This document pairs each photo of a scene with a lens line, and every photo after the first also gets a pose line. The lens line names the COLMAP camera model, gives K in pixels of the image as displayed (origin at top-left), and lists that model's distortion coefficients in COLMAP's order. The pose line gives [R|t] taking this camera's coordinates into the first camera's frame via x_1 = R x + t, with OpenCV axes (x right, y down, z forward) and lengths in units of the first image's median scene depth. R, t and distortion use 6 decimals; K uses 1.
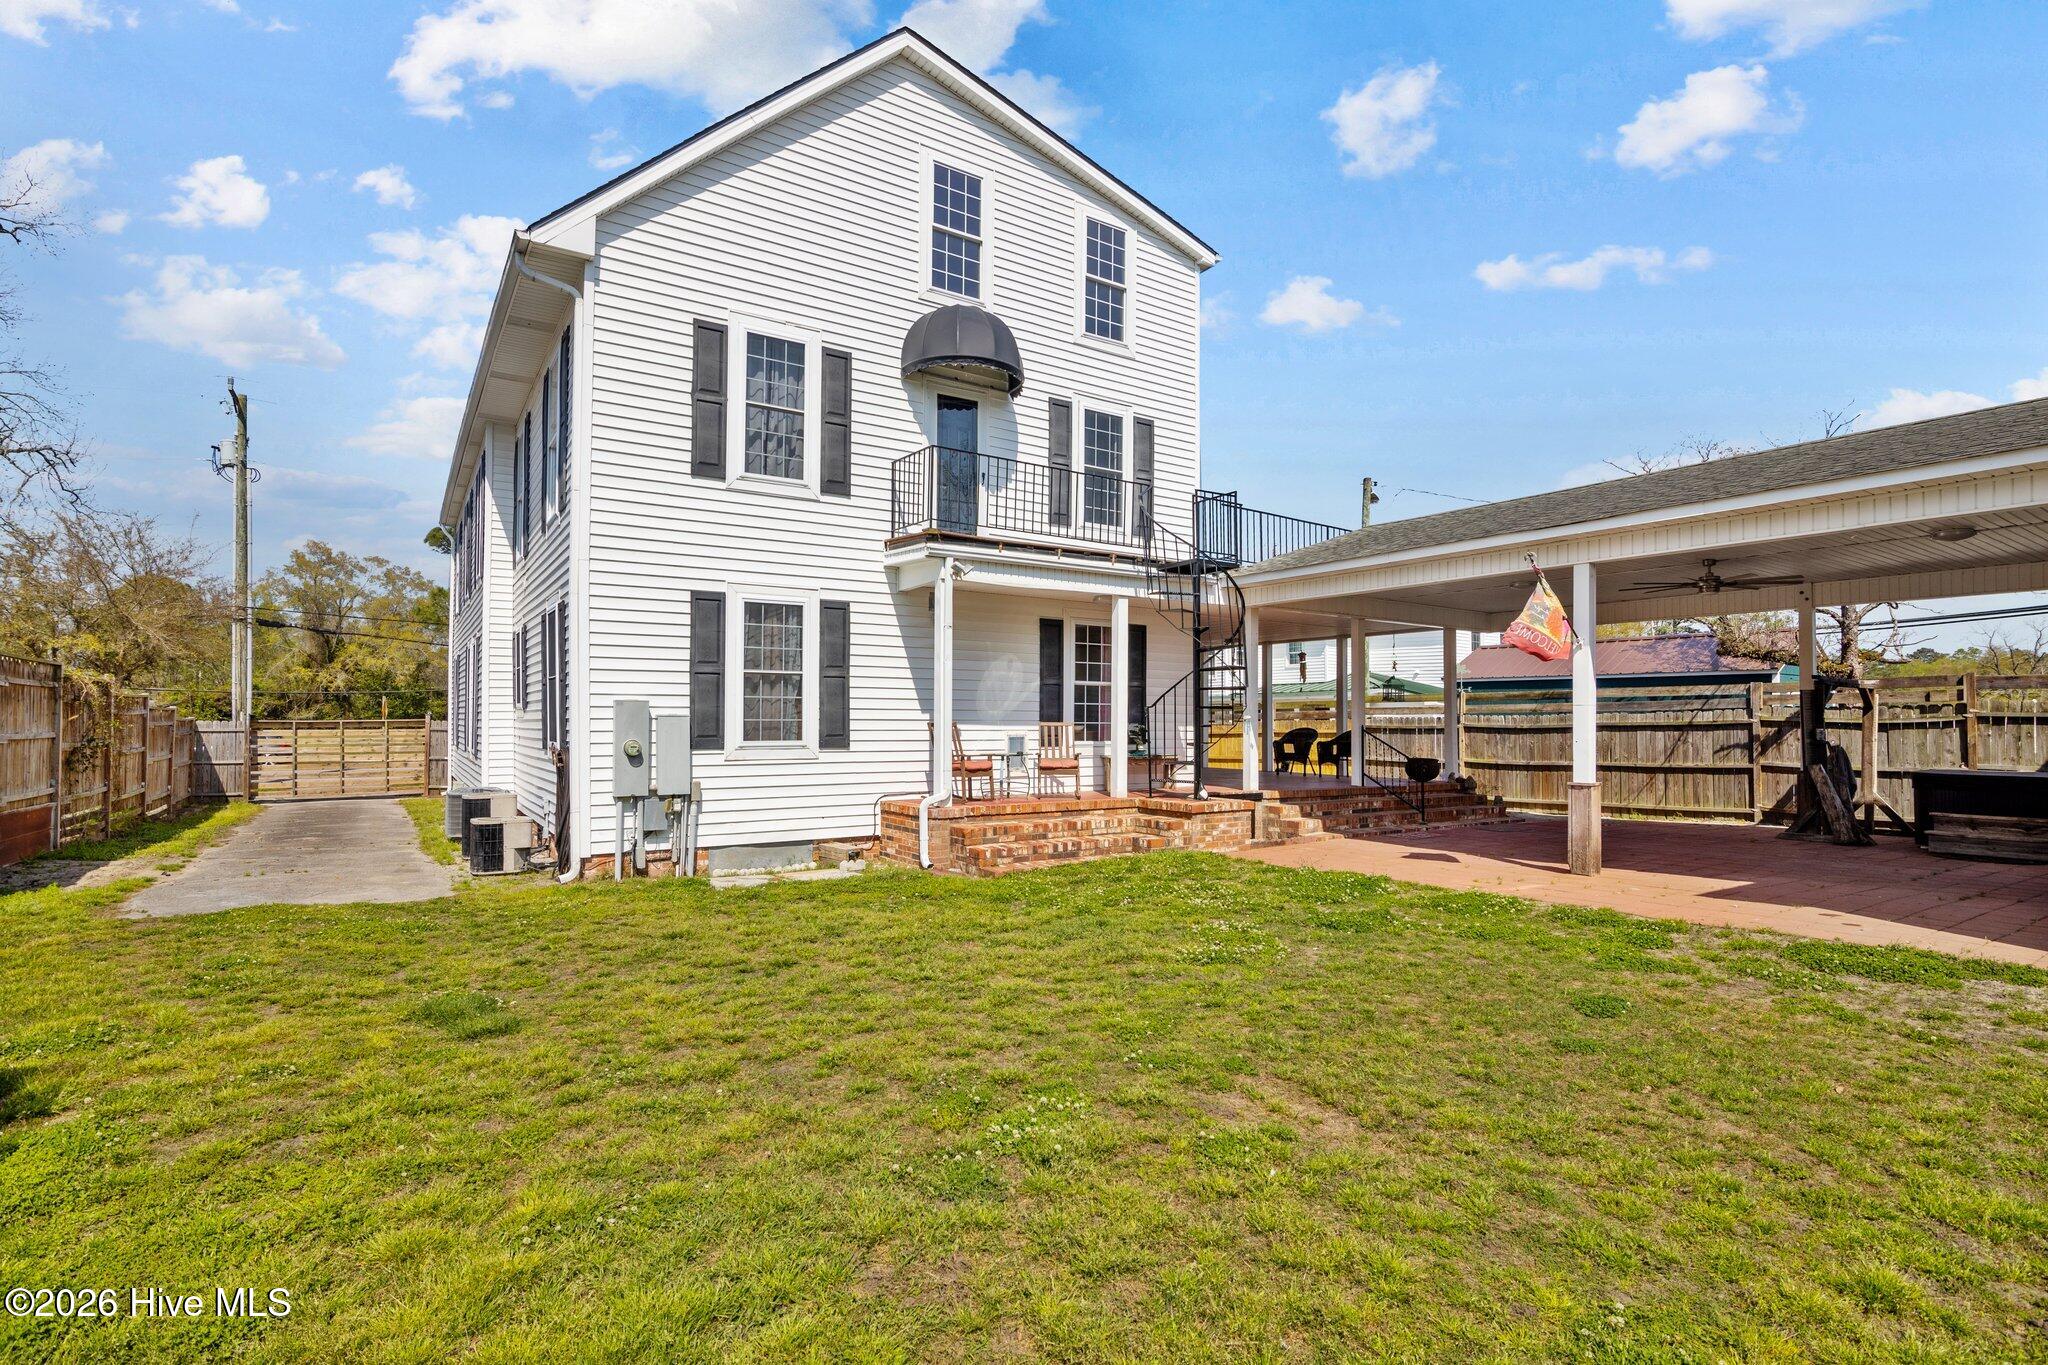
lens RADIAL K [[947.9, 0, 997.2], [0, 947.9, 704.2], [0, 0, 1]] dist [-0.018160, -0.000355]
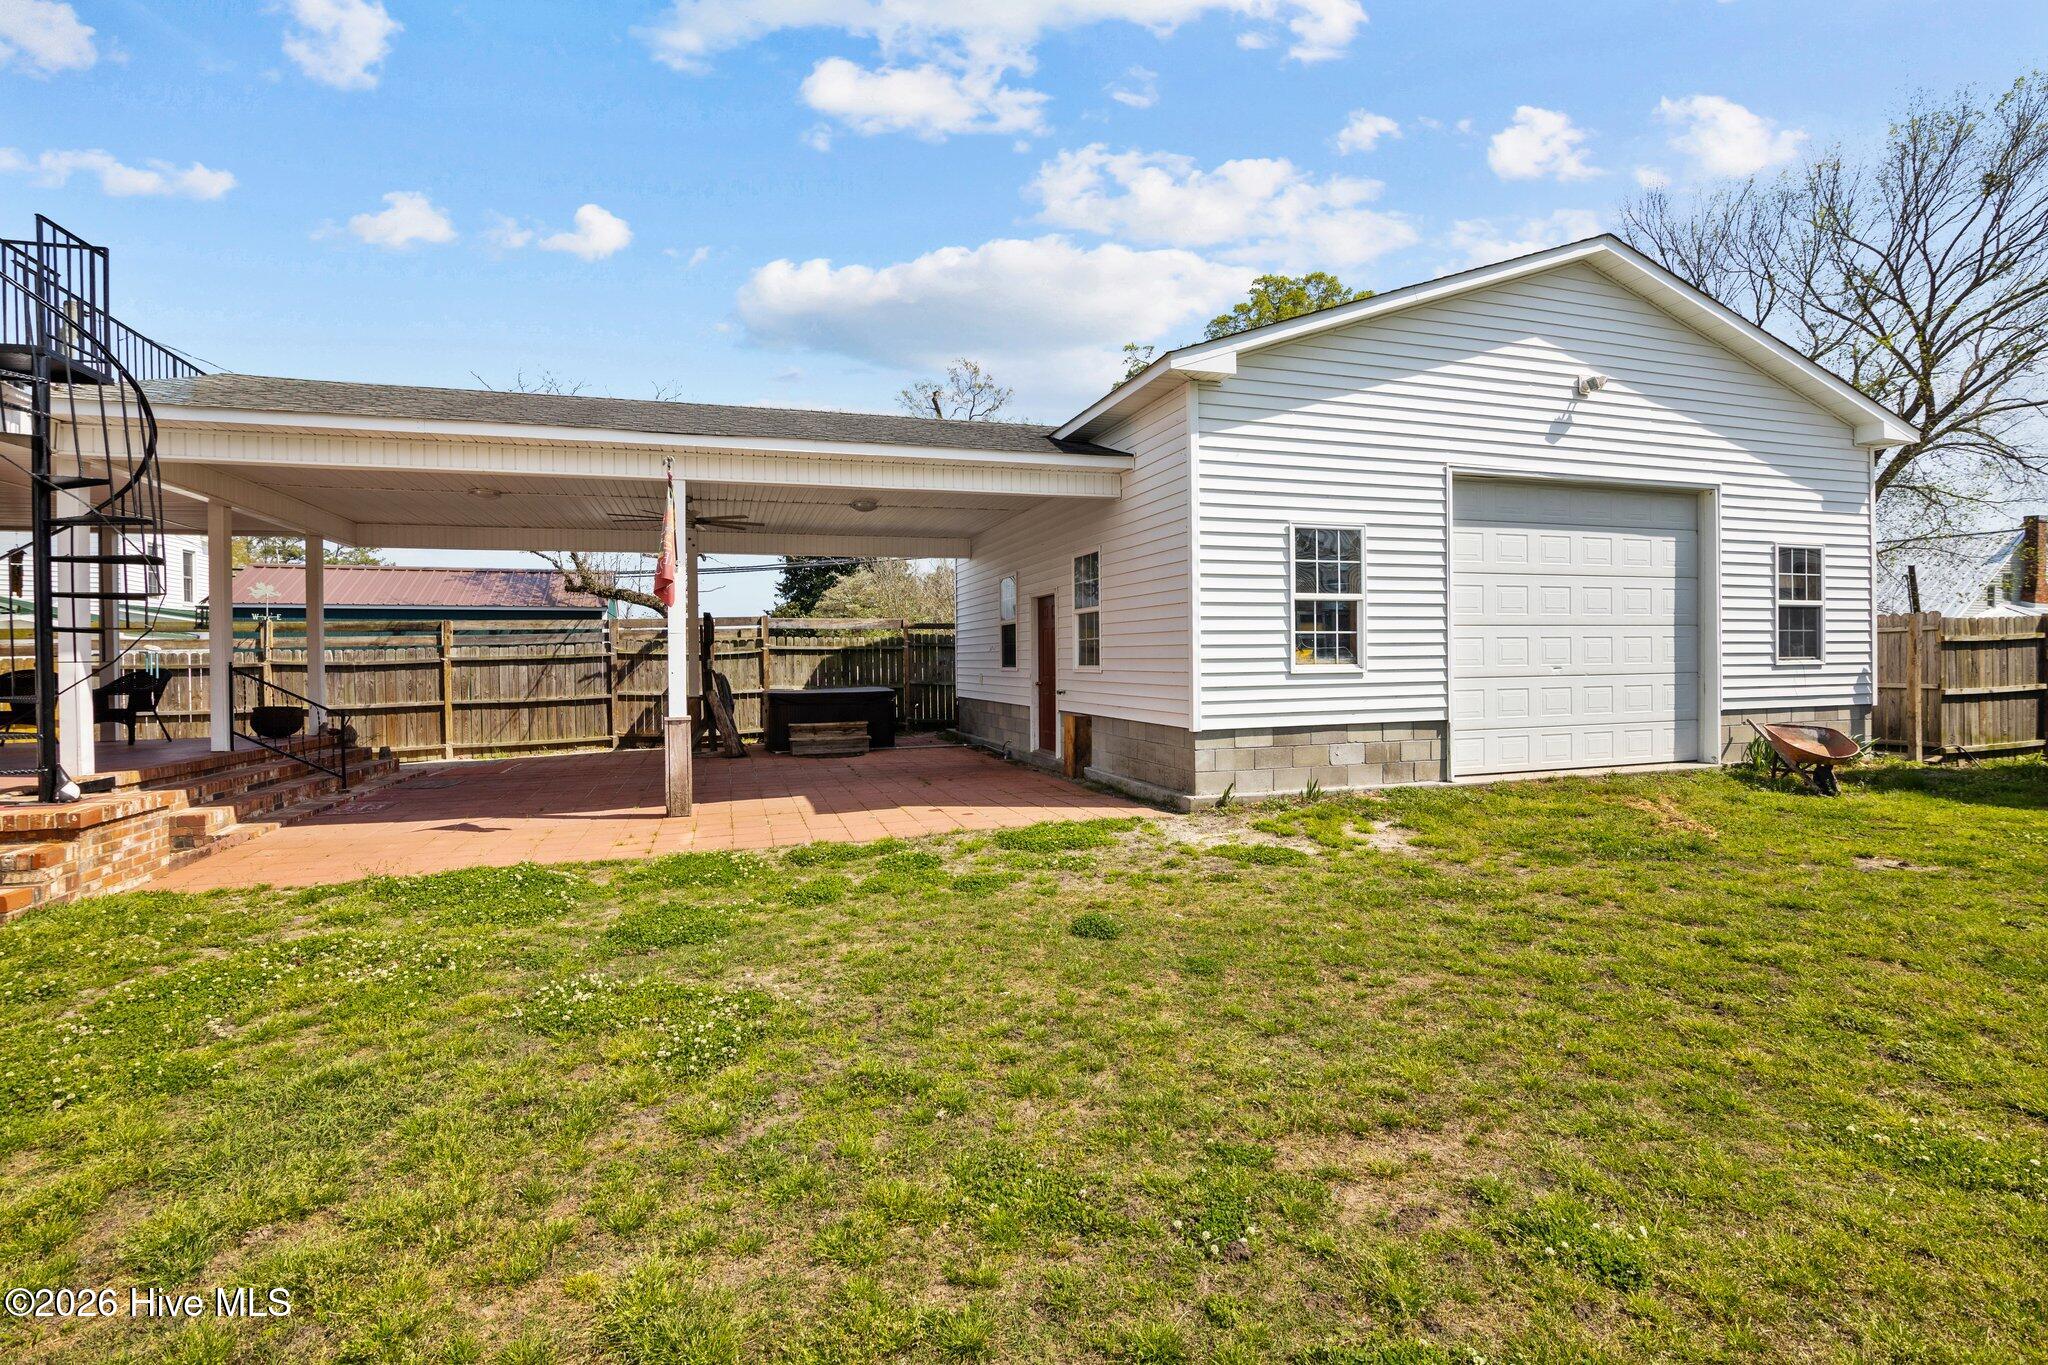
lens RADIAL K [[947.9, 0, 1042.6], [0, 947.9, 649.7], [0, 0, 1]] dist [-0.018160, -0.000355]
pose [[0.268687, -0.000398, 0.963227, -0.119372], [-0.006461, 0.999977, 0.002215, 0.008714], [-0.963206, -0.006819, 0.268678, 0.275333]]
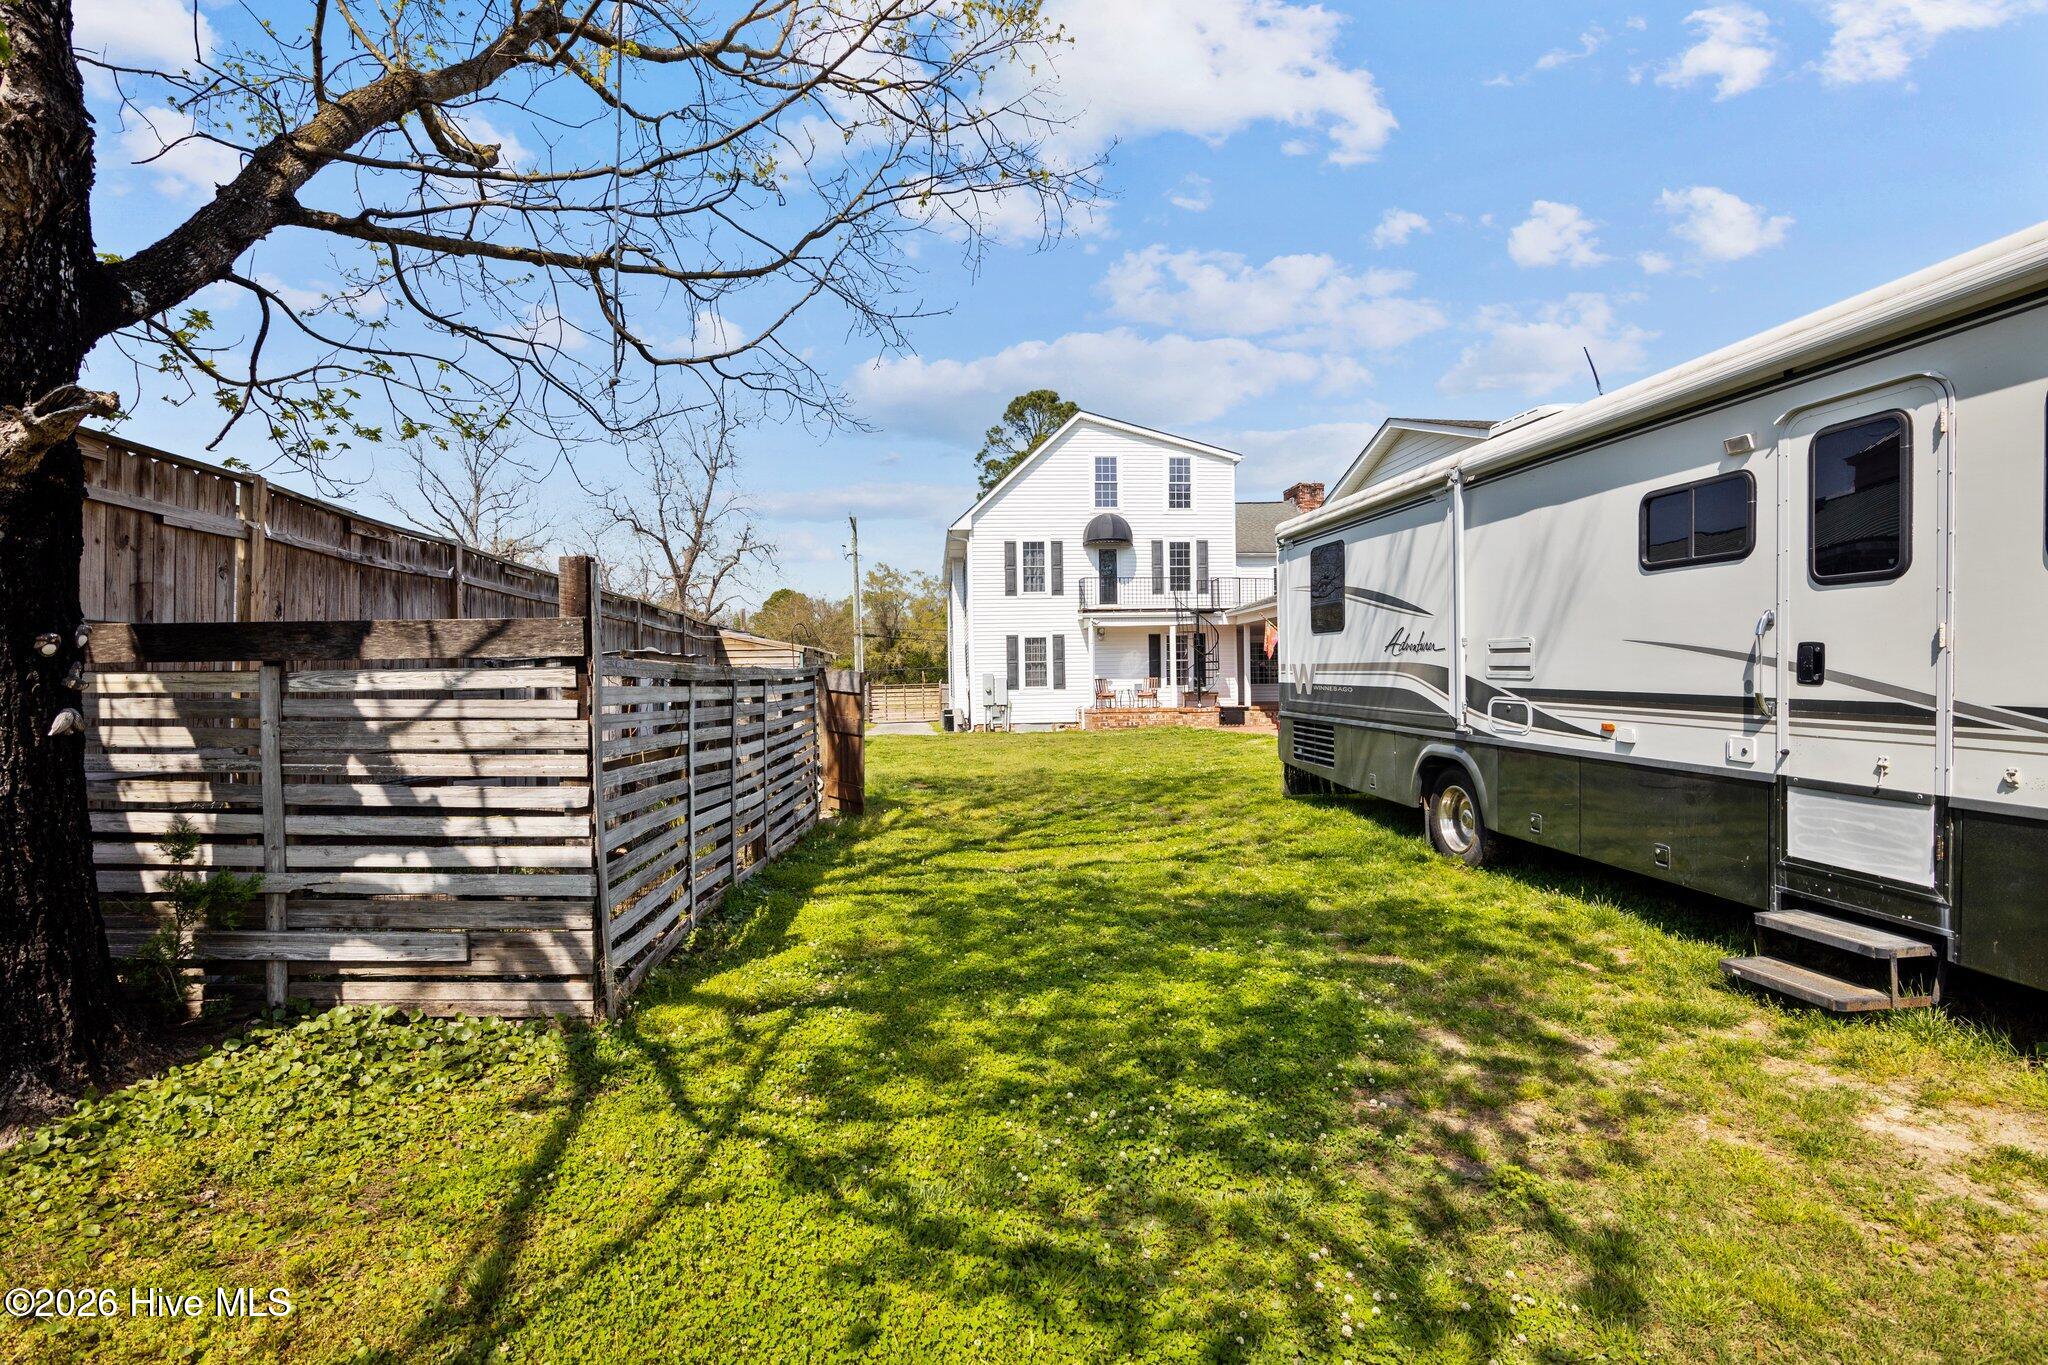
lens RADIAL K [[947.9, 0, 1015.4], [0, 947.9, 696.3], [0, 0, 1]] dist [-0.018160, -0.000355]
pose [[0.884387, -0.013489, -0.466560, 0.708244], [0.028614, 0.999269, 0.025349, -0.003601], [0.465877, -0.035769, 0.884126, -1.052634]]
